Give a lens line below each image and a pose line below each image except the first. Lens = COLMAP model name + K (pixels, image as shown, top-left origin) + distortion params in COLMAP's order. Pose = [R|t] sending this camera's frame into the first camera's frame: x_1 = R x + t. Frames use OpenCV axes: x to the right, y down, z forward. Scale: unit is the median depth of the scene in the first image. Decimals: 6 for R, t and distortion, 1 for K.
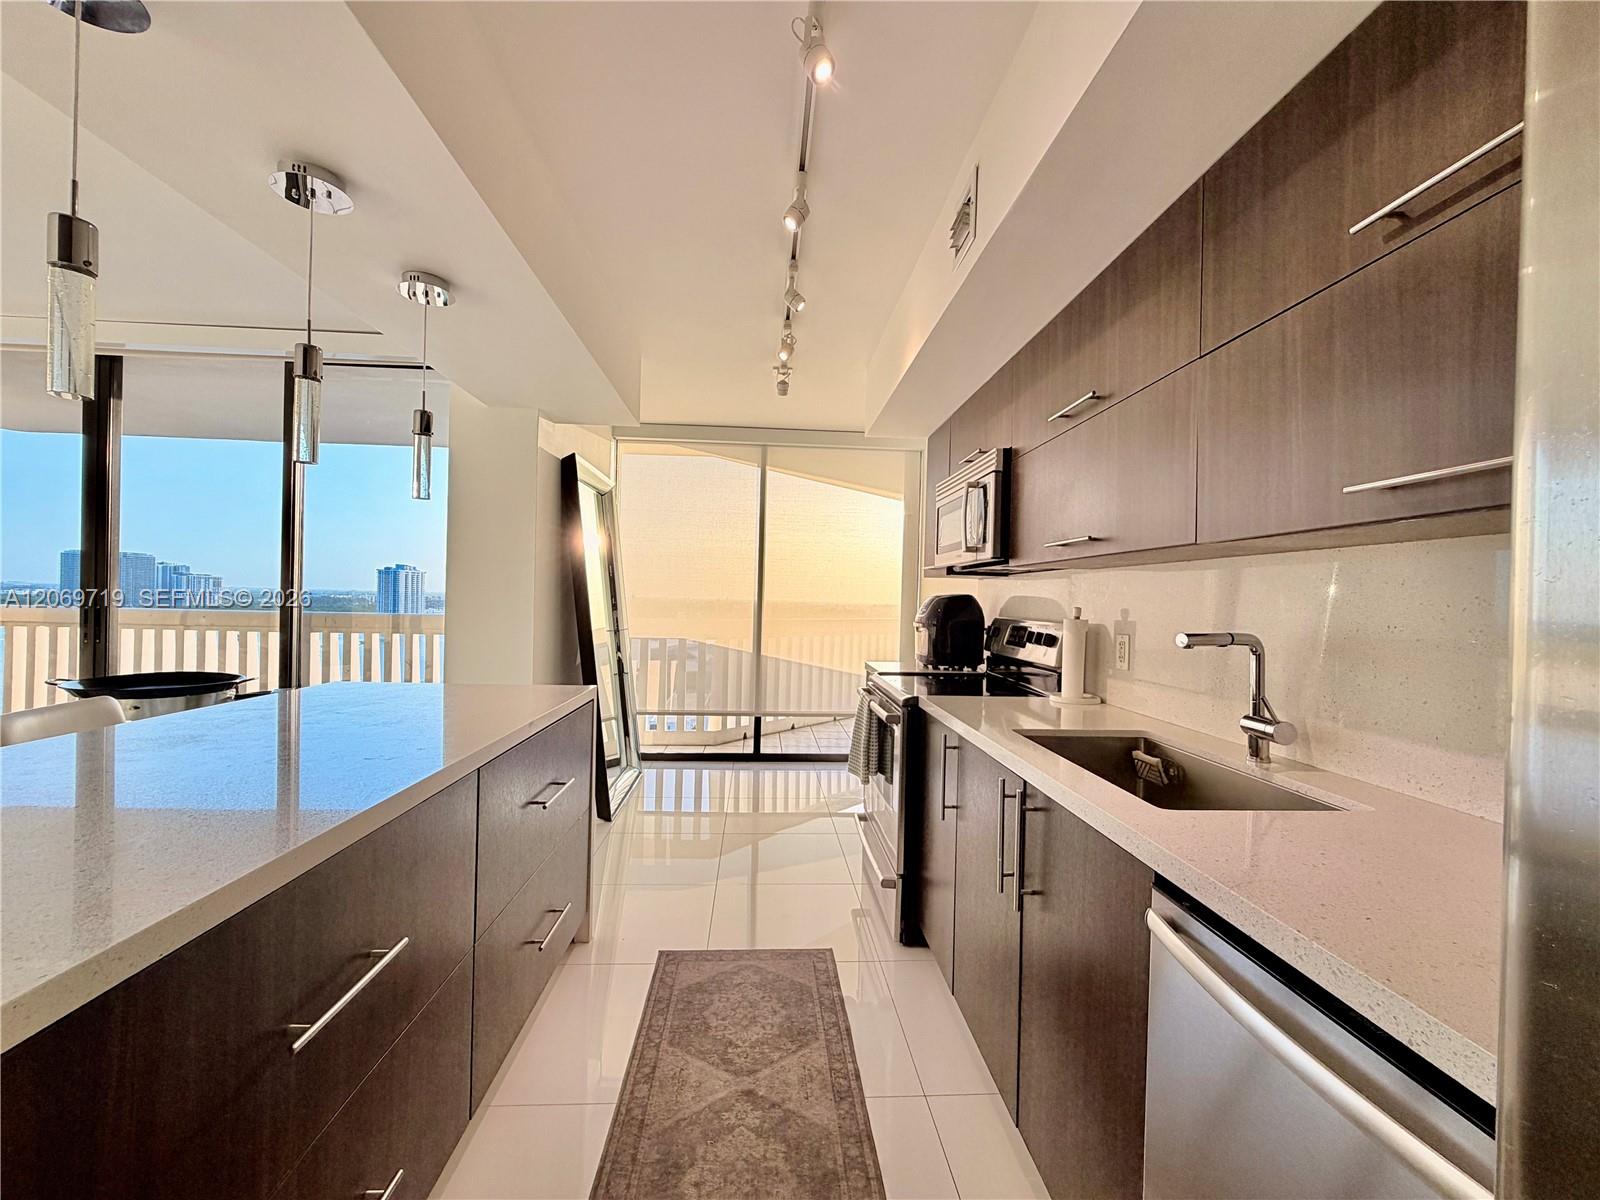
lens RADIAL K [[640.0, 0, 798.8], [0, 640.0, 607.4], [0, 0, 1]] dist [-0.000578, 0.000280]
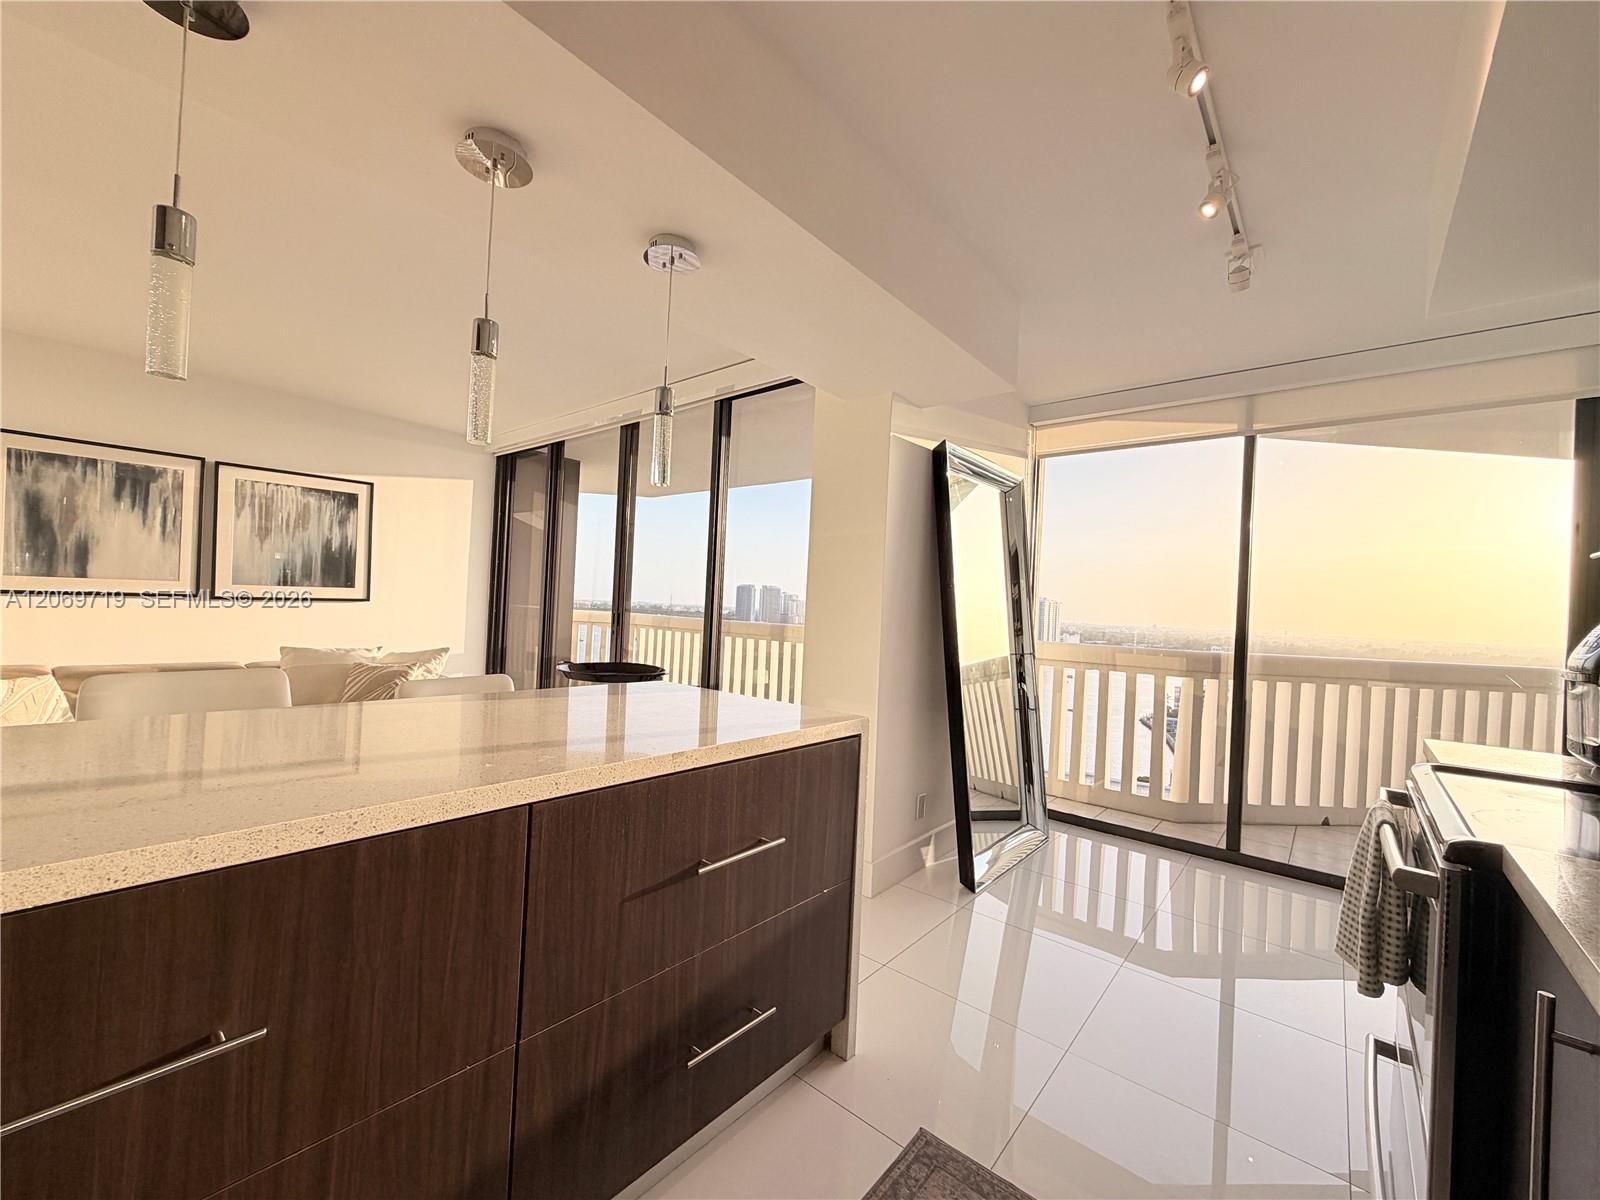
lens RADIAL K [[640.0, 0, 794.4], [0, 640.0, 602.9], [0, 0, 1]] dist [-0.000578, 0.000280]
pose [[0.720754, 0.005186, -0.693171, 0.086819], [-0.039407, 0.998661, -0.033504, 0.010482], [0.692070, 0.051464, 0.719994, 0.237756]]
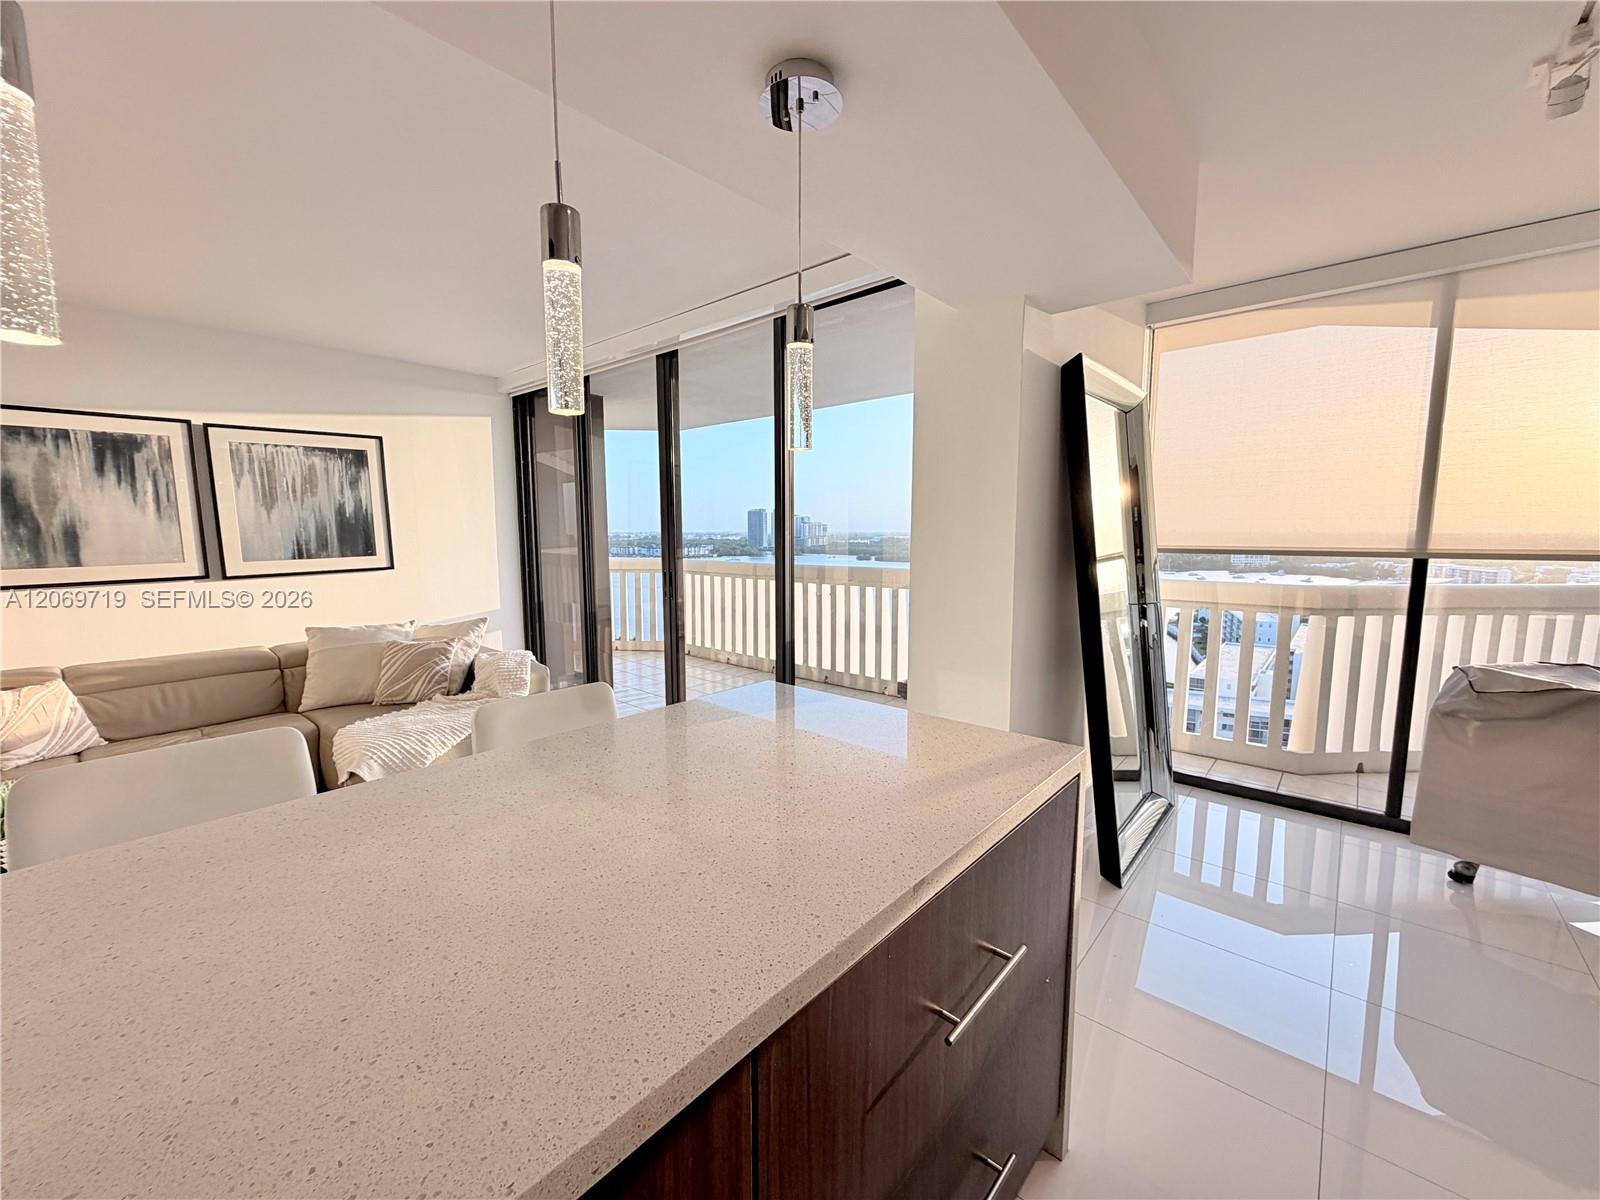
lens RADIAL K [[640.0, 0, 795.3], [0, 640.0, 603.8], [0, 0, 1]] dist [-0.000578, 0.000280]
pose [[0.707853, 0.055800, -0.704152, -0.064042], [0.009206, 0.996061, 0.088187, -0.034455], [0.706299, -0.068906, 0.704552, 0.260168]]
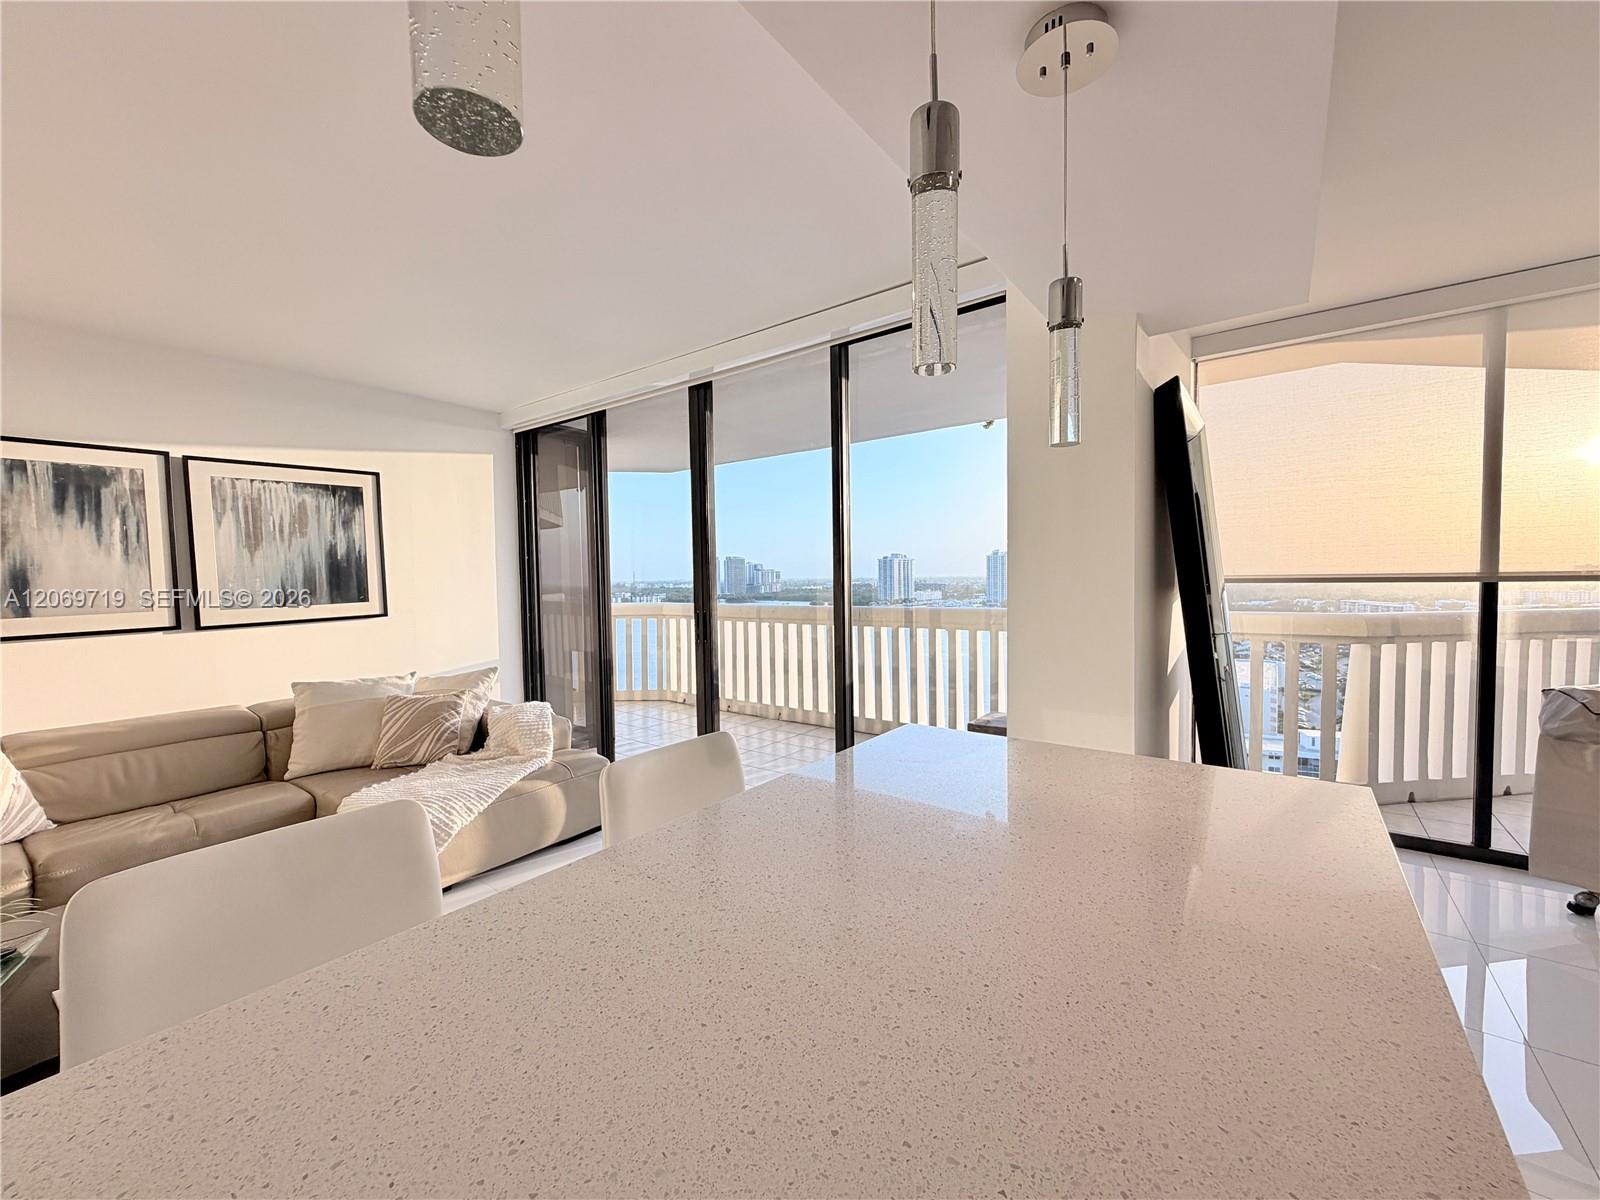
lens RADIAL K [[640.0, 0, 795.3], [0, 640.0, 605.6], [0, 0, 1]] dist [-0.000578, 0.000280]
pose [[0.757215, -0.006317, -0.653136, -0.198827], [0.025079, 0.999497, 0.019408, -0.023153], [0.652685, -0.031075, 0.756992, 0.208995]]
